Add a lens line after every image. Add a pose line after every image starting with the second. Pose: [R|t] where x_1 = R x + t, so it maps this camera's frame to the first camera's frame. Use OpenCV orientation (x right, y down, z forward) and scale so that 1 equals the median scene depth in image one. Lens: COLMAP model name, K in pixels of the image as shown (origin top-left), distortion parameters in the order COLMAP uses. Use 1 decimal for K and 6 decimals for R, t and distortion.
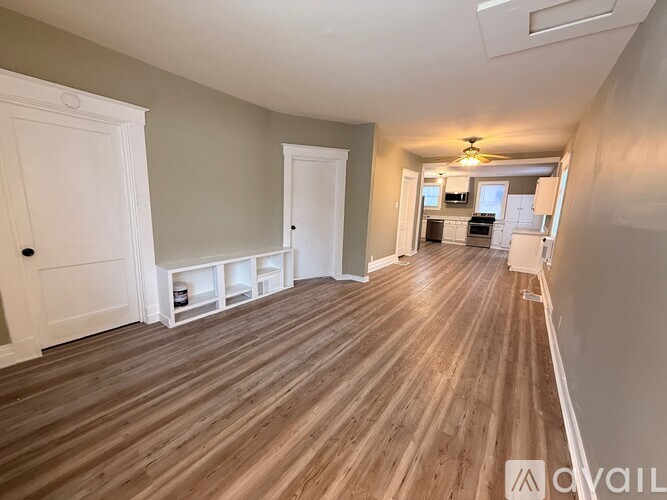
lens RADIAL K [[270.0, 0, 333.5], [0, 270.0, 250.0], [0, 0, 1]] dist [-0.000929, -0.000048]
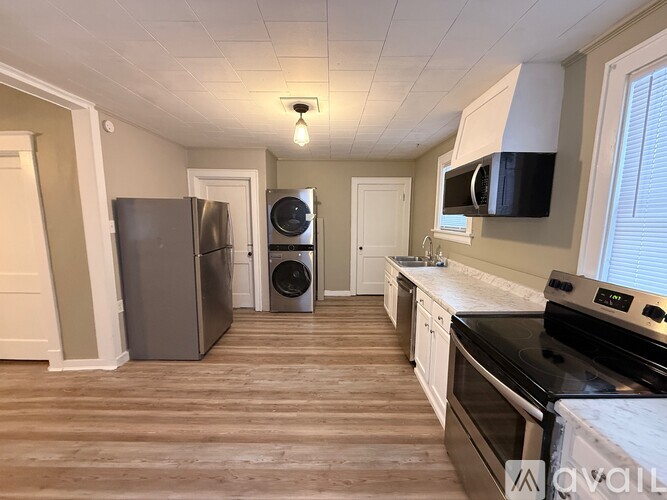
lens RADIAL K [[304.8, 0, 333.5], [0, 304.8, 263.2], [0, 0, 1]] dist [-0.002043, -0.000160]
pose [[0.583688, 0.110088, -0.804481, 0.473052], [-0.138967, 0.989692, 0.034607, -0.106625], [0.799998, 0.091596, 0.592970, 0.638377]]
